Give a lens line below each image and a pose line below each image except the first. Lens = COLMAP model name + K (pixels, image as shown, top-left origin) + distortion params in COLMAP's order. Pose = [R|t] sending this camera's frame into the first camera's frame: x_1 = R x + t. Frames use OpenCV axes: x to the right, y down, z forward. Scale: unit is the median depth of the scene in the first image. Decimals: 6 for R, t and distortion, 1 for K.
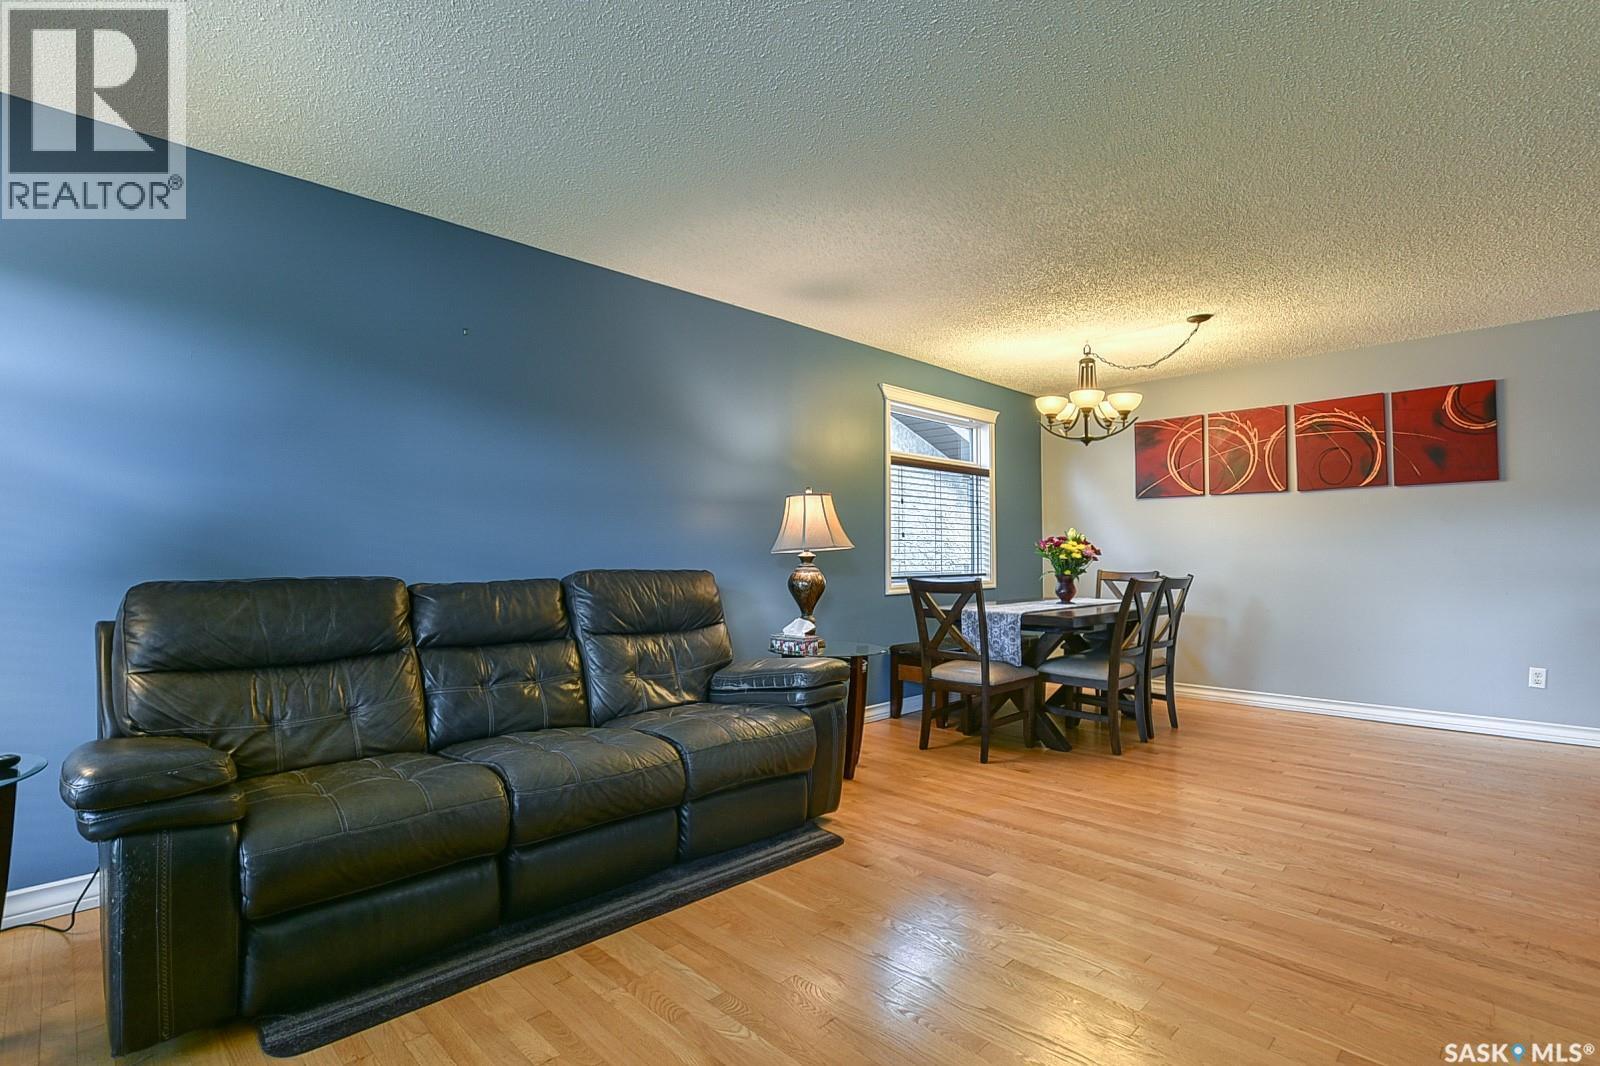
lens RADIAL K [[757.2, 0, 801.9], [0, 757.2, 544.9], [0, 0, 1]] dist [-0.012658, -0.000476]
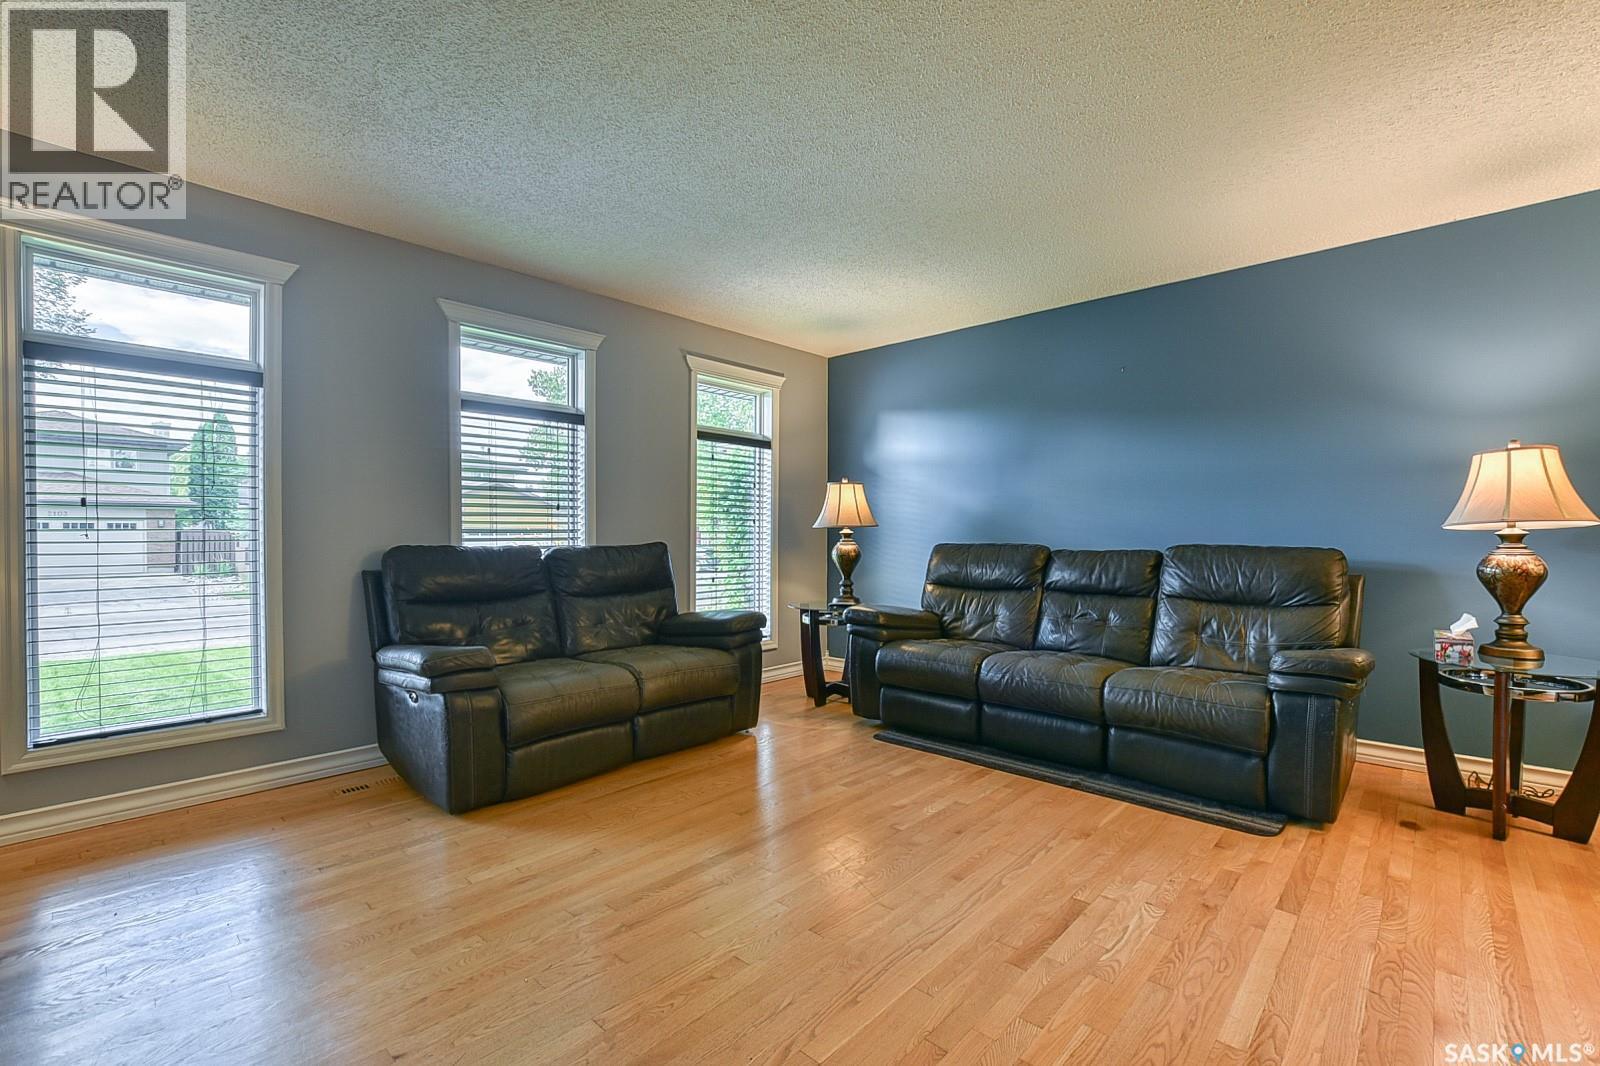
lens RADIAL K [[702.0, 0, 797.8], [0, 702.0, 538.9], [0, 0, 1]] dist [-0.022315, 0.004525]
pose [[0.032956, 0.009115, -0.999415, 0.554877], [0.012053, 0.999882, 0.009517, 0.004632], [0.999384, -0.012359, 0.032843, 0.242895]]
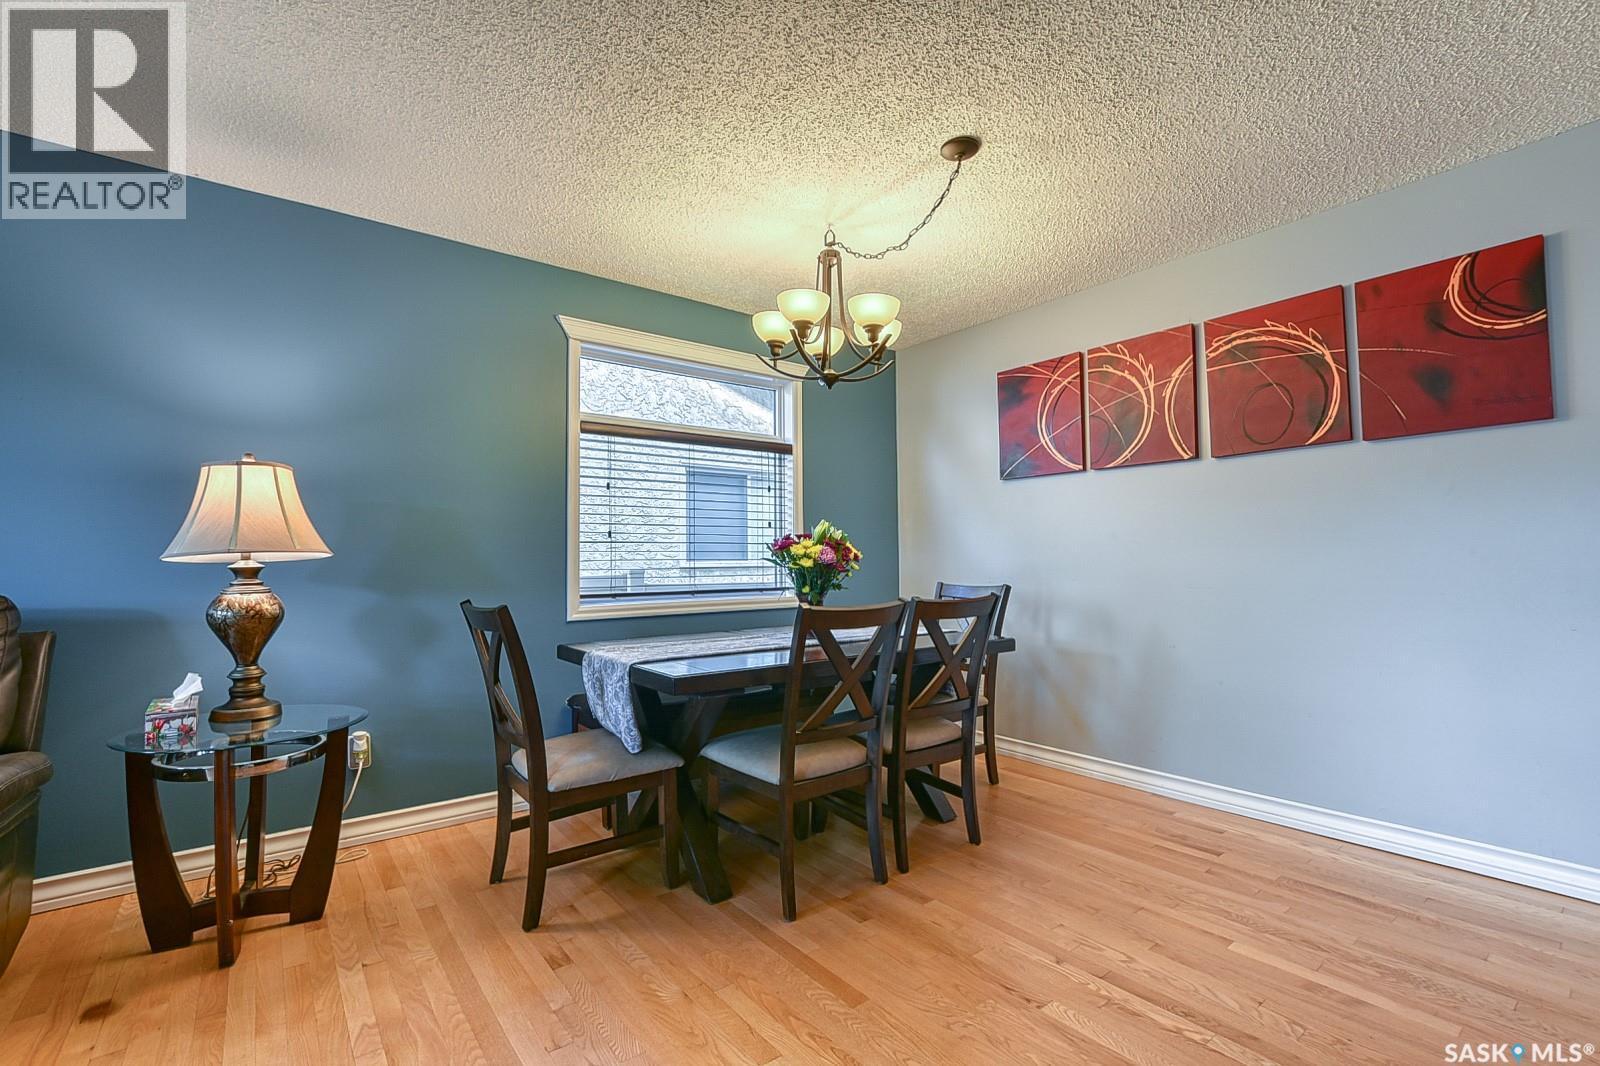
lens RADIAL K [[702.0, 0, 808.2], [0, 702.0, 544.3], [0, 0, 1]] dist [-0.022315, 0.004525]
pose [[0.993042, -0.009024, -0.117410, 0.438394], [0.007721, 0.999904, -0.011548, 0.005573], [0.117503, 0.010561, 0.993016, 0.429436]]
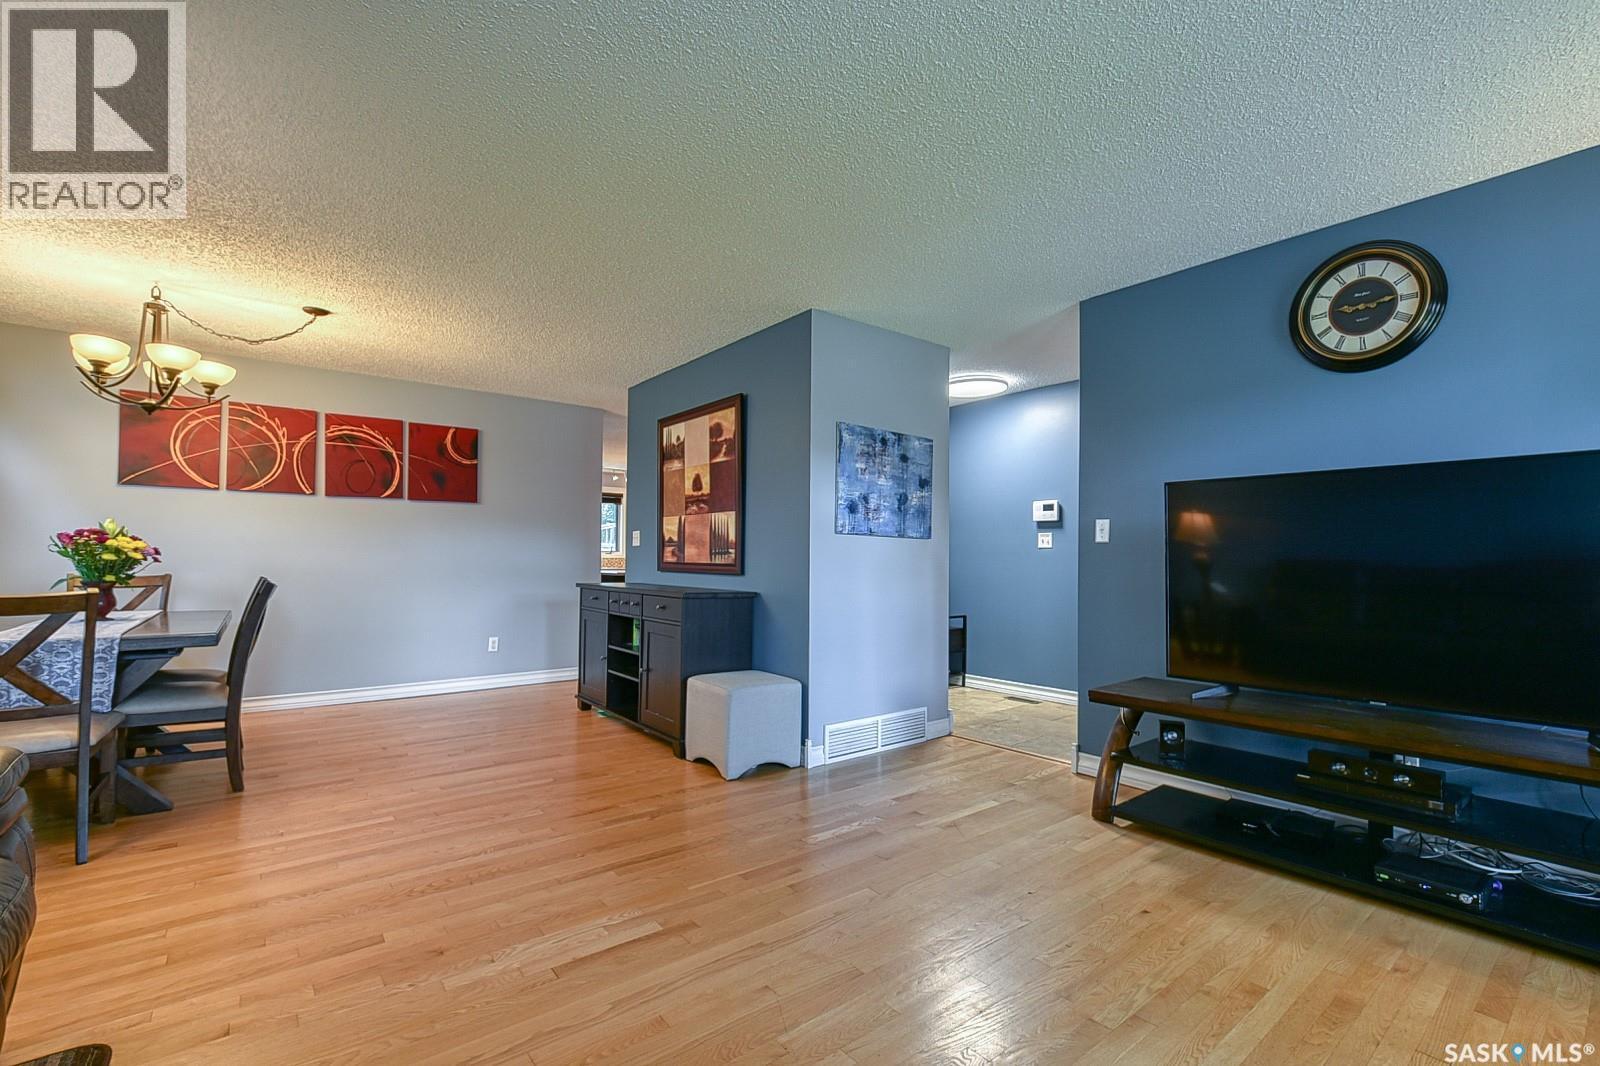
lens RADIAL K [[702.0, 0, 809.8], [0, 702.0, 538.5], [0, 0, 1]] dist [-0.022315, 0.004525]
pose [[0.100807, 0.032607, 0.994371, -0.264194], [-0.020538, 0.999318, -0.030687, 0.004791], [-0.994694, -0.017329, 0.101408, 0.255325]]
